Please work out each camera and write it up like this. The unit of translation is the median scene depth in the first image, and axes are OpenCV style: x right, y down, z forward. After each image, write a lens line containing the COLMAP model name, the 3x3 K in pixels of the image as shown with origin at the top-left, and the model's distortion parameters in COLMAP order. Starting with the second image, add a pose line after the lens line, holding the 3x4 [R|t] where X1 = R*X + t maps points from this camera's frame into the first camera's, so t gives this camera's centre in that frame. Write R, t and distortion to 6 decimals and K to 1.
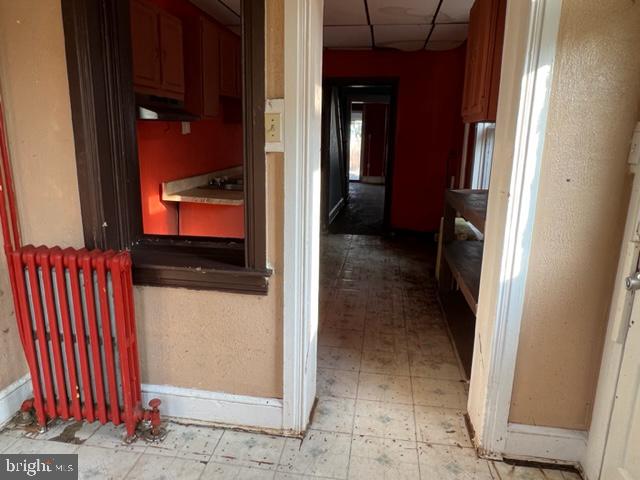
lens RADIAL K [[463.8, 0, 314.6], [0, 463.8, 243.8], [0, 0, 1]] dist [-0.007376, 0.004172]
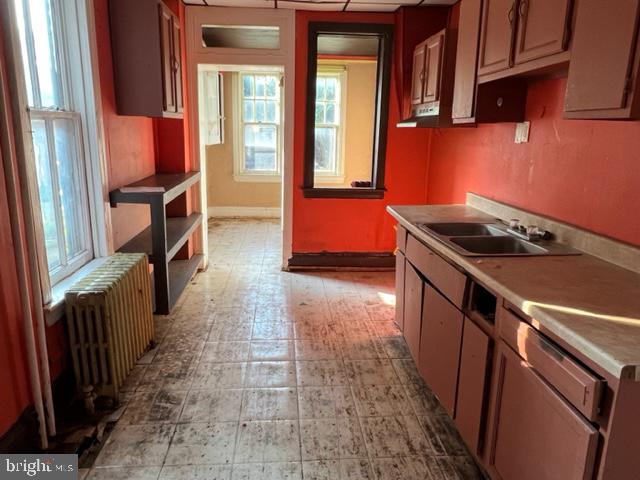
lens RADIAL K [[463.8, 0, 314.6], [0, 463.8, 243.8], [0, 0, 1]] dist [-0.007376, 0.004172]
pose [[-0.976133, 0.014471, -0.216693, 0.149819], [-0.087227, 0.887638, 0.452206, -0.336780], [0.198888, 0.460314, -0.865190, 1.386231]]
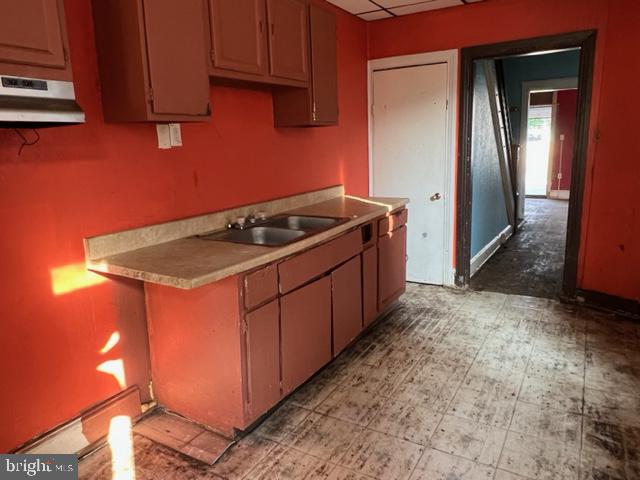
lens RADIAL K [[463.8, 0, 314.6], [0, 463.8, 243.8], [0, 0, 1]] dist [-0.007376, 0.004172]
pose [[0.924552, 0.029390, -0.379921, 0.106056], [-0.037271, 0.999215, -0.013401, -0.097730], [0.379229, 0.026550, 0.924922, 0.450476]]
